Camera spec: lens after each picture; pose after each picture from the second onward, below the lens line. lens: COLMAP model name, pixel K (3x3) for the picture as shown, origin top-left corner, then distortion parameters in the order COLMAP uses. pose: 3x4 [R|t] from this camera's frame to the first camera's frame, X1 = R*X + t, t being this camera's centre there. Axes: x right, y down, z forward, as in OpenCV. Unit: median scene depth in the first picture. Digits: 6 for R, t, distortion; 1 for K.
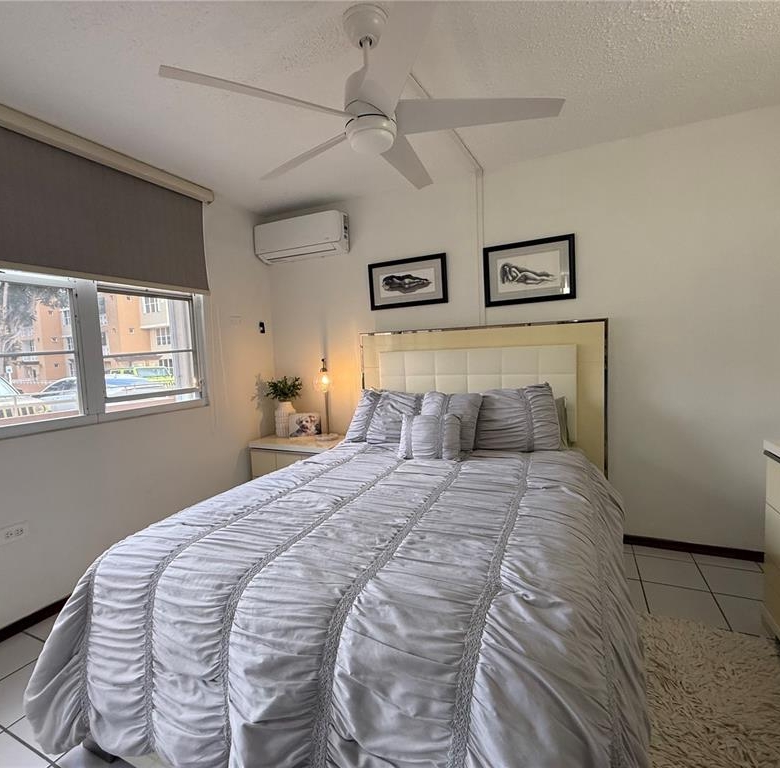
lens RADIAL K [[405.9, 0, 389.3], [0, 405.9, 384.5], [0, 0, 1]] dist [0.000703, 0.000482]
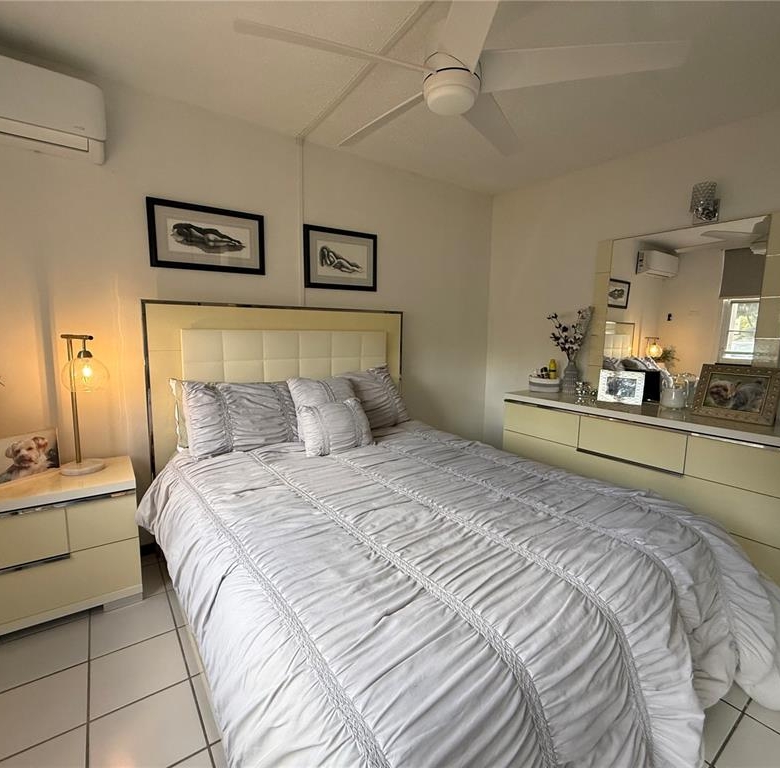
lens RADIAL K [[405.9, 0, 388.2], [0, 405.9, 382.0], [0, 0, 1]] dist [0.000703, 0.000482]
pose [[0.497352, -0.063776, 0.865201, -0.517197], [0.036027, 0.997952, 0.052851, -0.012580], [-0.866800, 0.004885, 0.498631, 0.366838]]
